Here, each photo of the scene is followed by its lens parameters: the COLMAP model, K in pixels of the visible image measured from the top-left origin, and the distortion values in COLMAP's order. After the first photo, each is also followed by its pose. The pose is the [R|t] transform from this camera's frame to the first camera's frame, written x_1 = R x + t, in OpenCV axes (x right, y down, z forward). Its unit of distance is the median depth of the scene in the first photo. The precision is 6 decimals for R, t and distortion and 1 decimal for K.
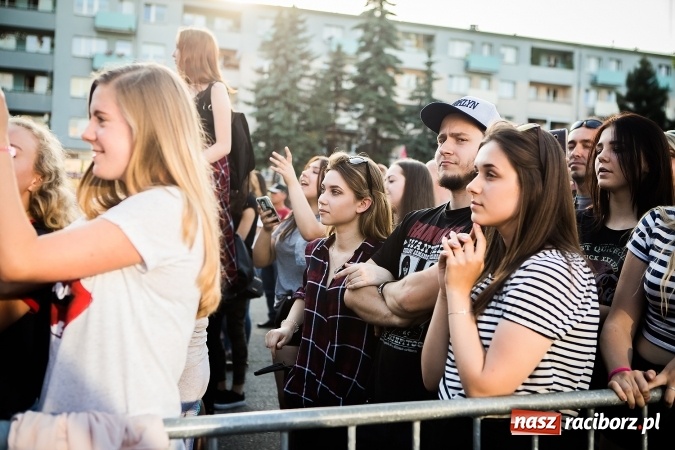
lens RADIAL K [[864.8, 0, 337.5], [0, 864.8, 225.0], [0, 0, 1]] dist [-0.014175, 0.032539]
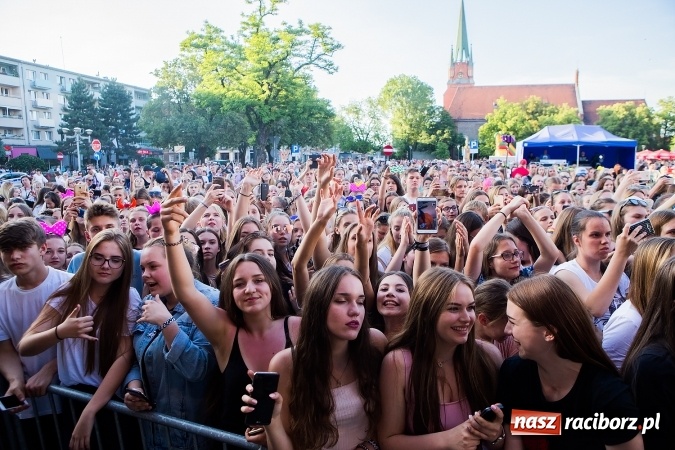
lens RADIAL K [[465.5, 0, 338.5], [0, 465.5, 222.1], [0, 0, 1]] dist [-0.106498, 0.079145]
pose [[0.550972, -0.163762, 0.818298, -0.172739], [0.054496, 0.985525, 0.160535, -0.017279], [-0.832743, -0.043856, 0.551920, 0.026267]]
